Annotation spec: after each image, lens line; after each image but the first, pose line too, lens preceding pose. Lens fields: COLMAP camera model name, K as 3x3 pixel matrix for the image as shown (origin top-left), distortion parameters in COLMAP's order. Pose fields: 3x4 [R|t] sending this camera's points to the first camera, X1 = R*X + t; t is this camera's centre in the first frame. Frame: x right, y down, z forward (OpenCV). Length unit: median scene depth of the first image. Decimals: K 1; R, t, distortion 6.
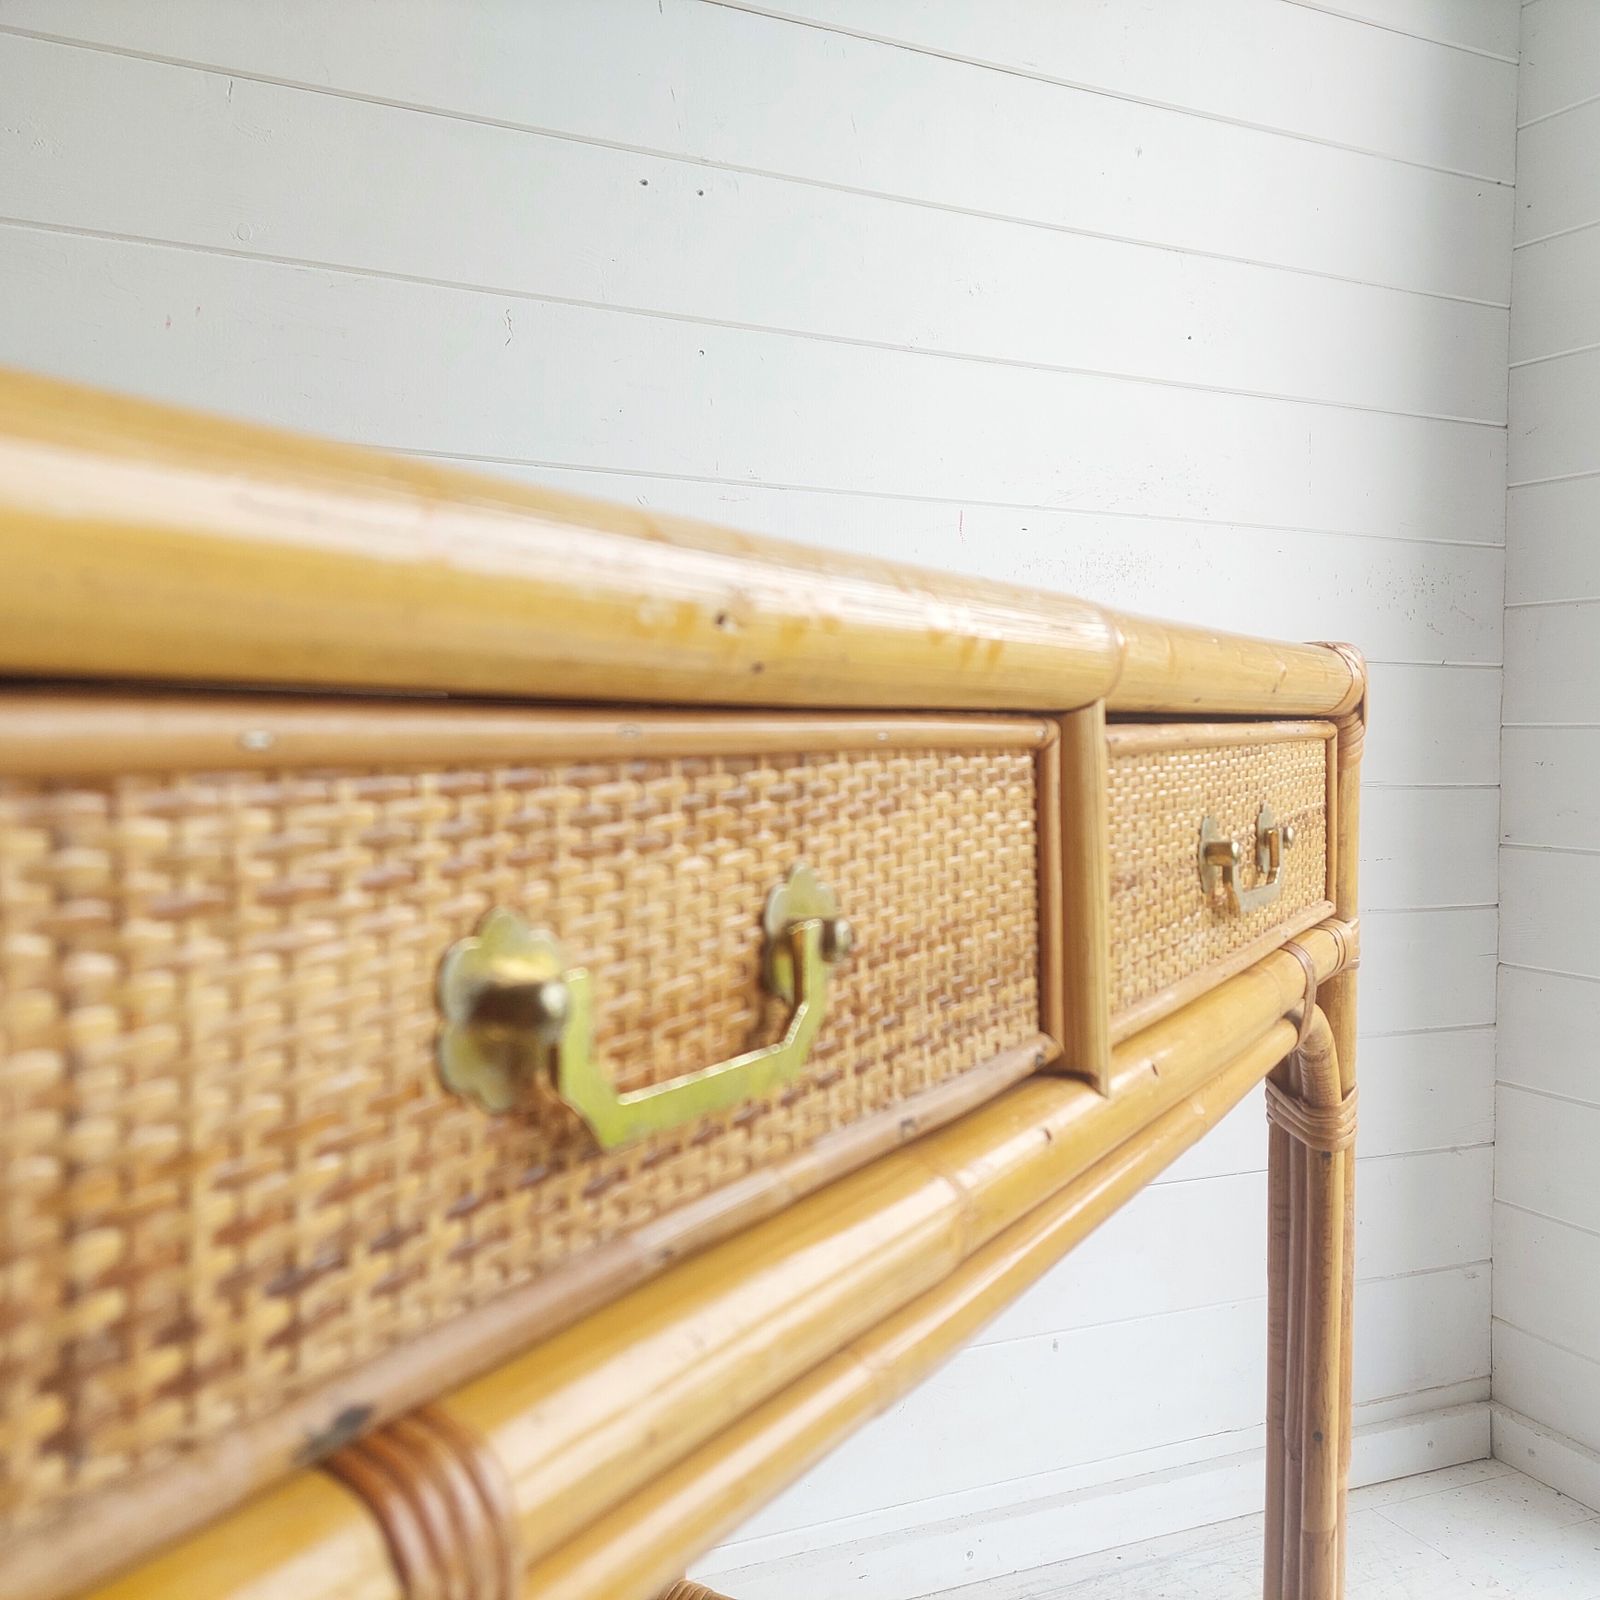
lens RADIAL K [[1541.7, 0, 798.3], [0, 1541.7, 773.2], [0, 0, 1]] dist [0.095549, 0.000000]
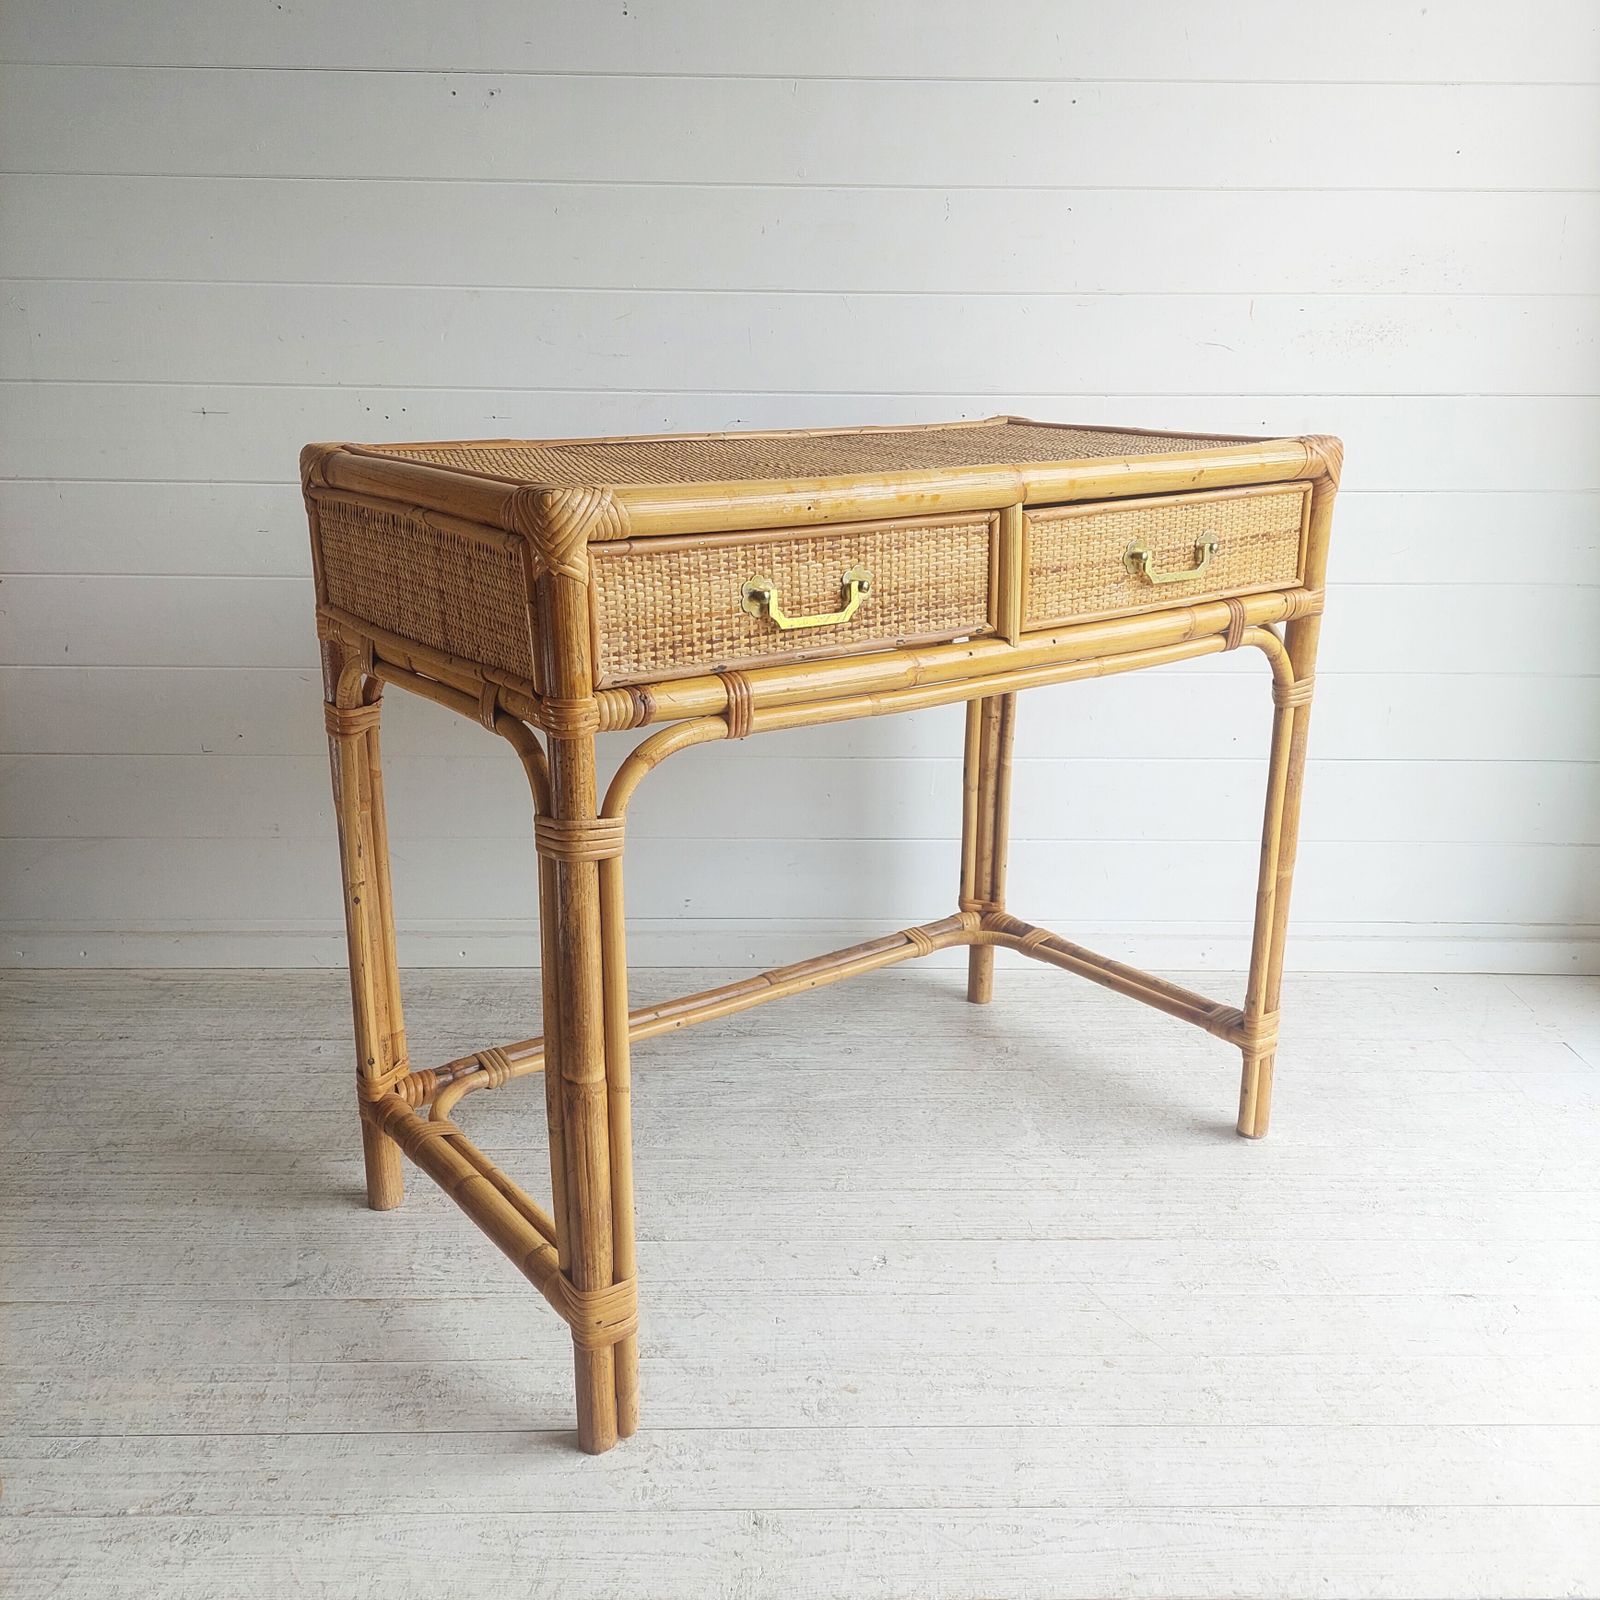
lens RADIAL K [[1562.0, 0, 799.7], [0, 1562.0, 829.2], [0, 0, 1]] dist [0.051361, 0.000000]
pose [[0.912749, 0.120882, -0.390228, 1.618609], [-0.011589, 0.962496, 0.271048, -0.394817], [0.408357, -0.242876, 0.879918, -2.863936]]
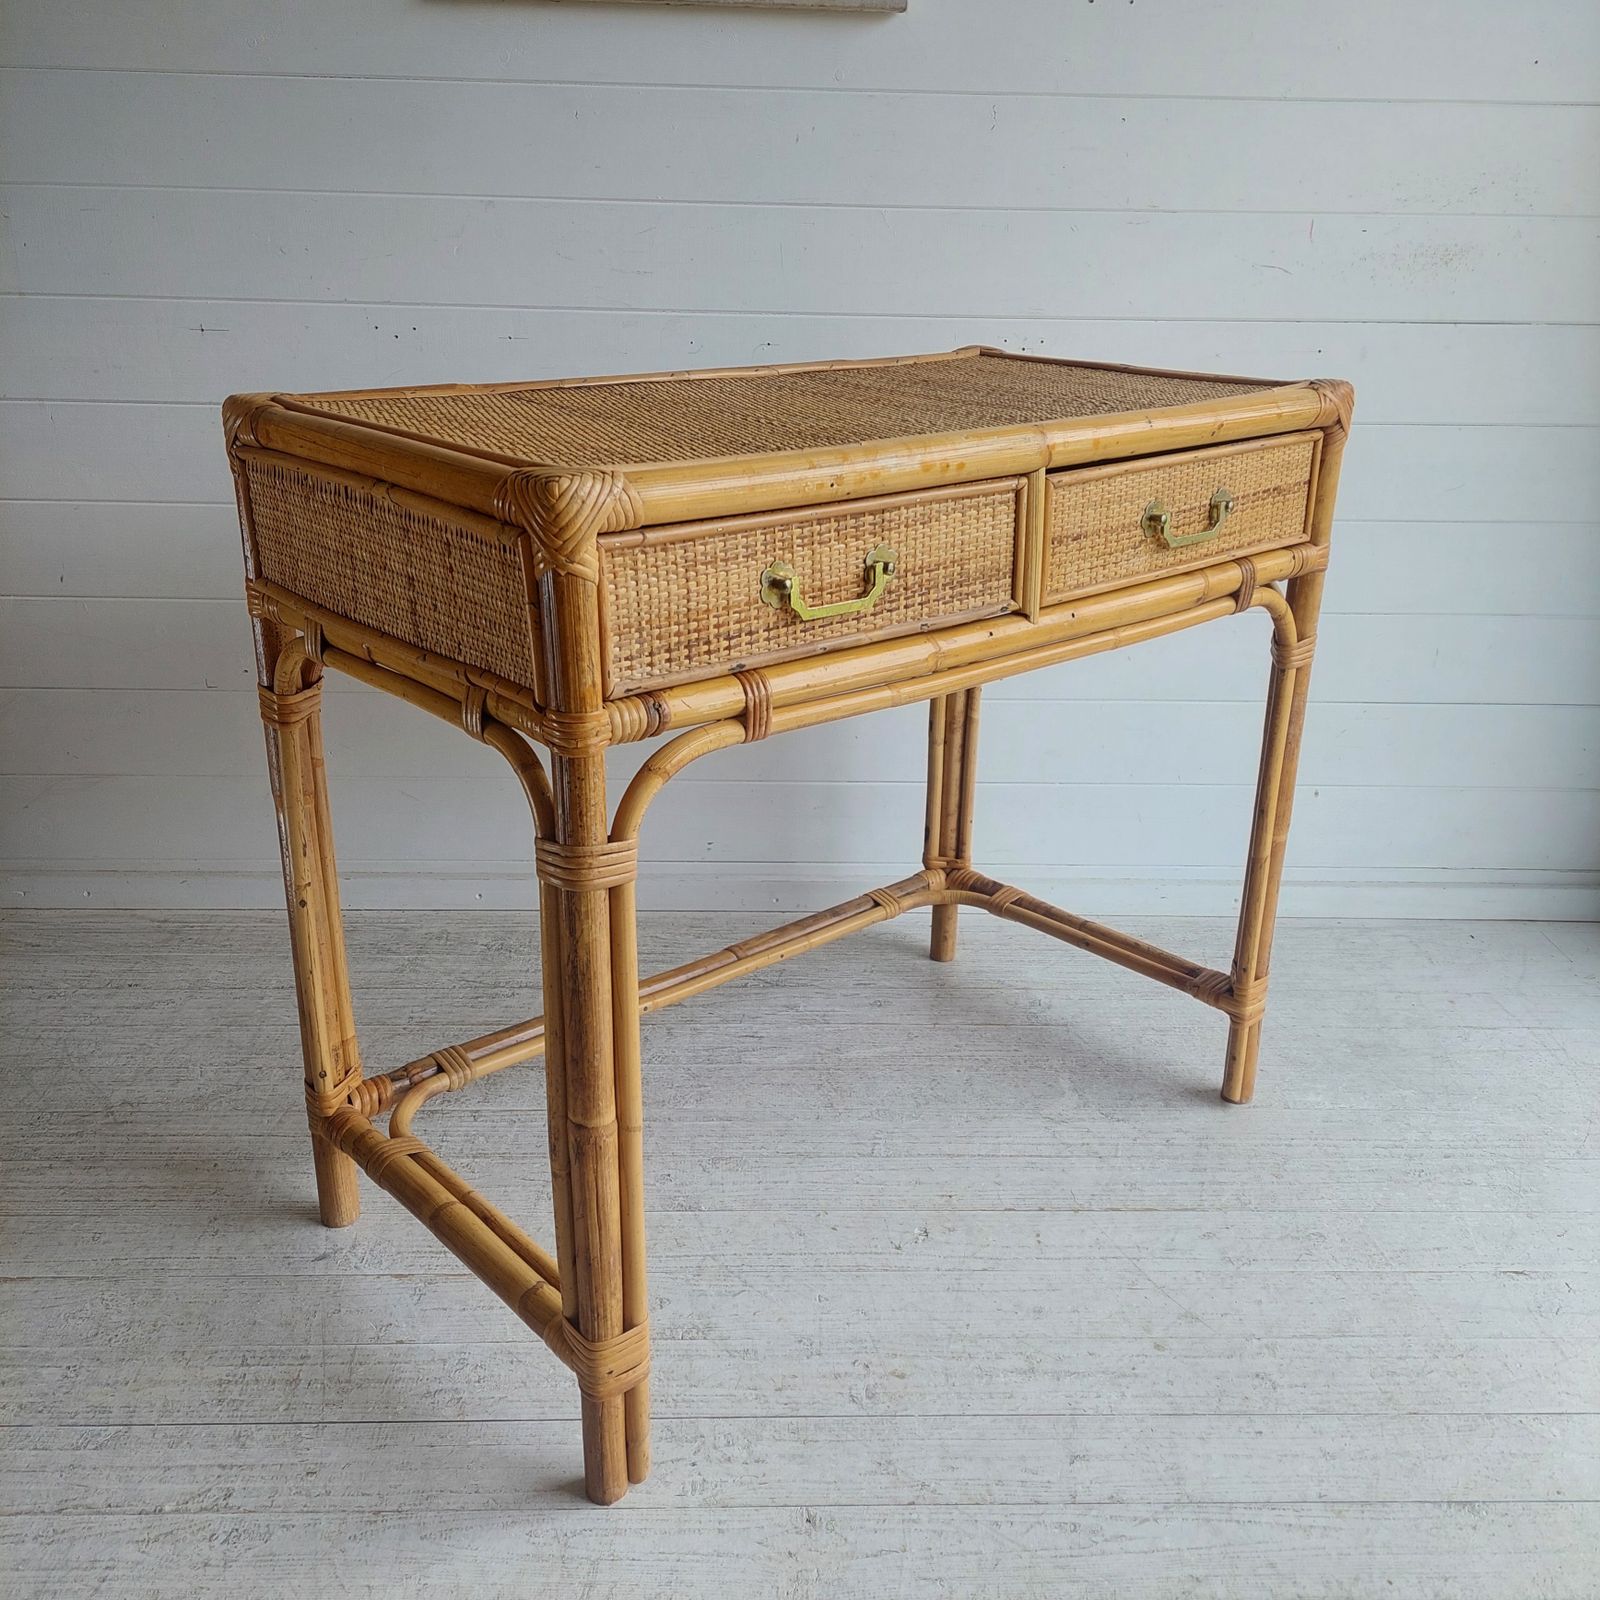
lens RADIAL K [[1562.0, 0, 812.4], [0, 1562.0, 830.0], [0, 0, 1]] dist [0.051361, 0.000000]
pose [[0.947213, 0.126610, -0.294546, 1.074833], [-0.020276, 0.940537, 0.339085, -0.576748], [0.319964, -0.315213, 0.893456, -2.587228]]
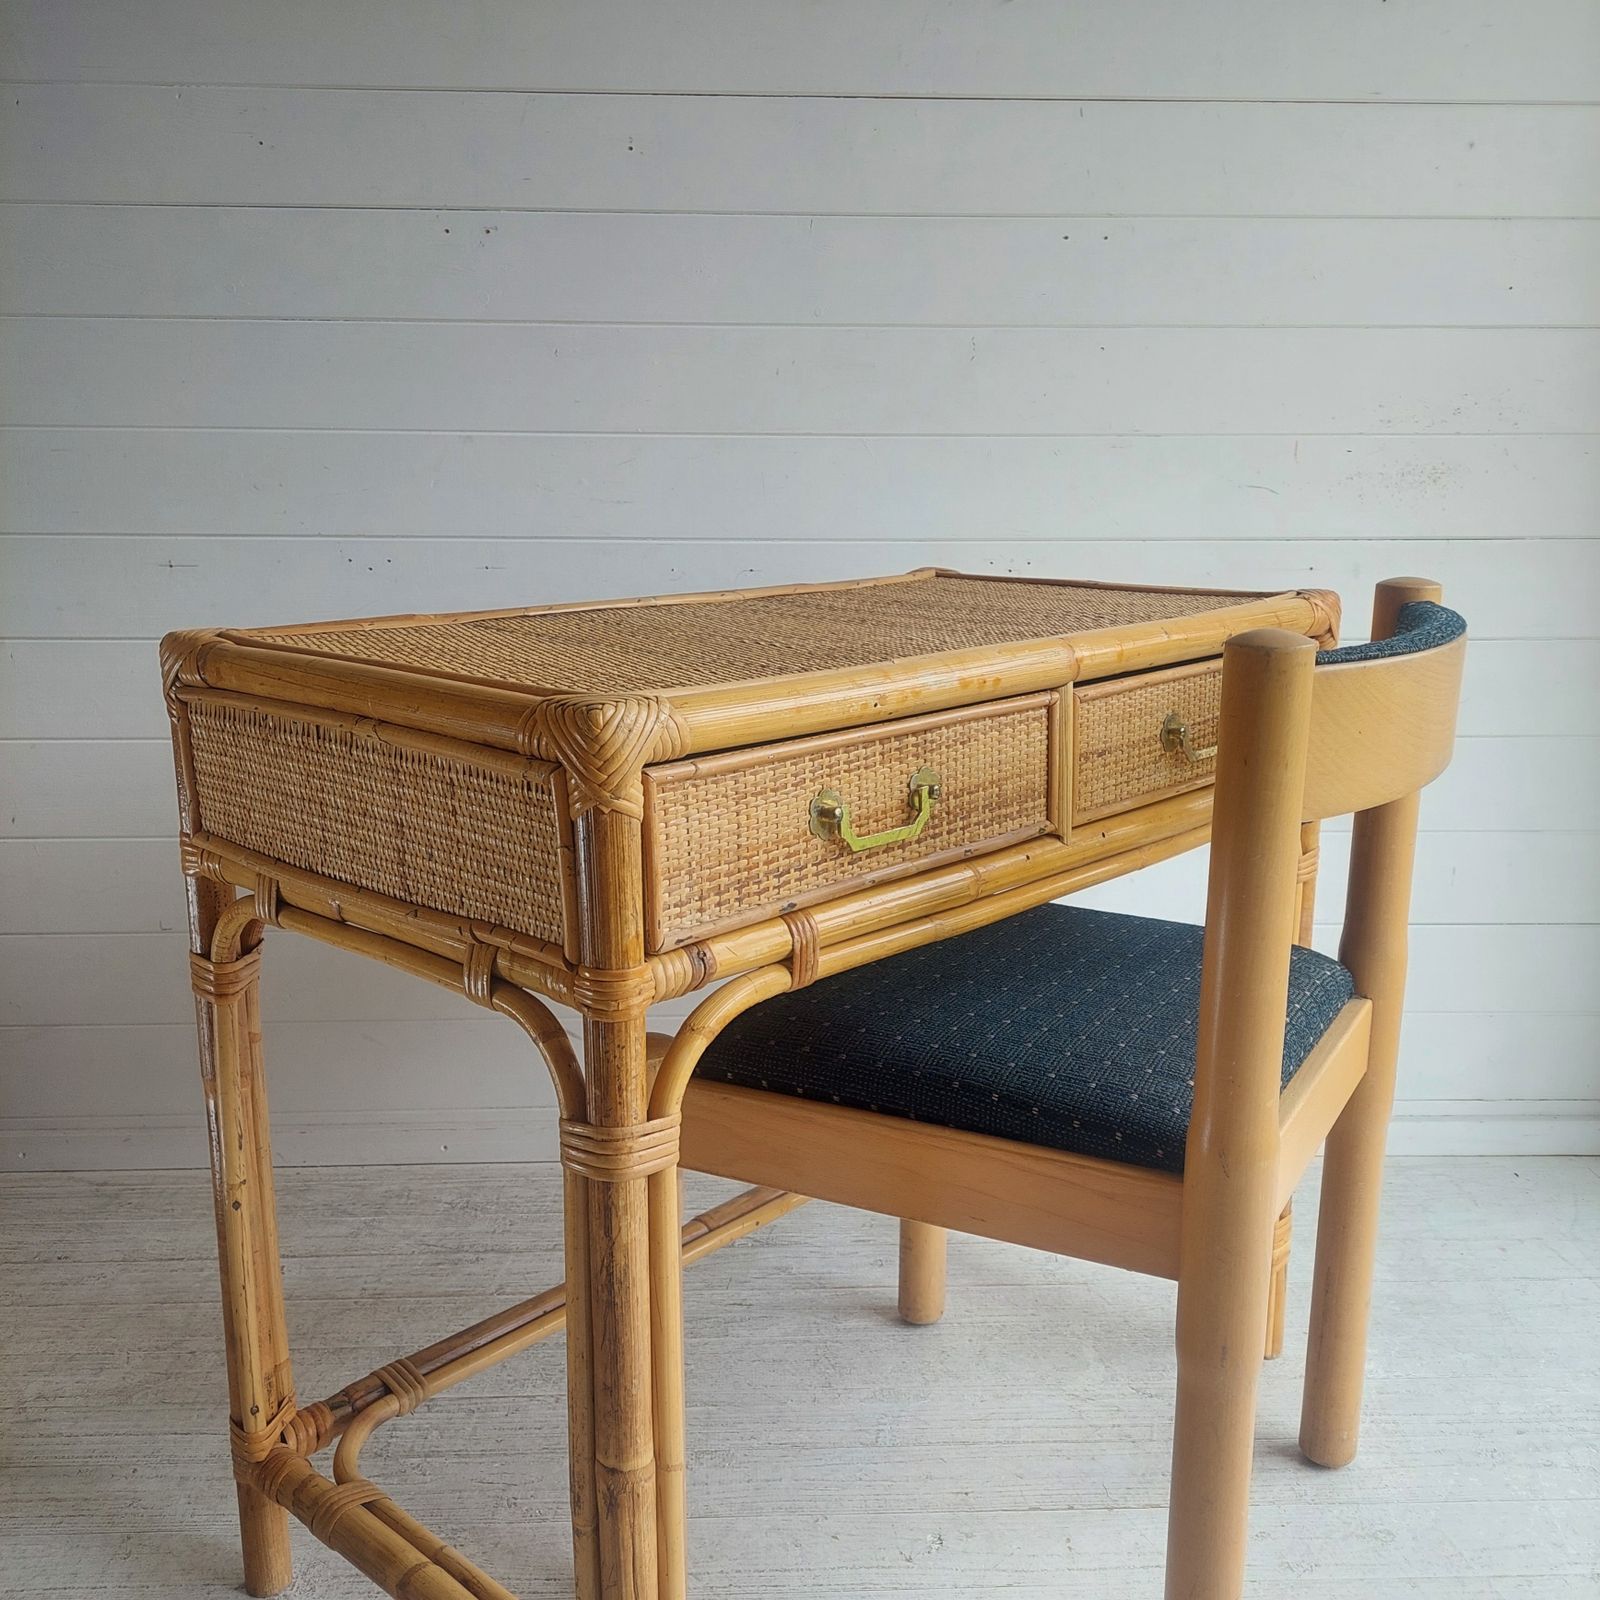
lens RADIAL K [[1562.0, 0, 807.3], [0, 1562.0, 822.4], [0, 0, 1]] dist [0.051361, 0.000000]
pose [[0.975245, 0.044895, -0.216523, 0.517190], [-0.001992, 0.980917, 0.194415, -0.491438], [0.221120, -0.189171, 0.956724, -2.289265]]
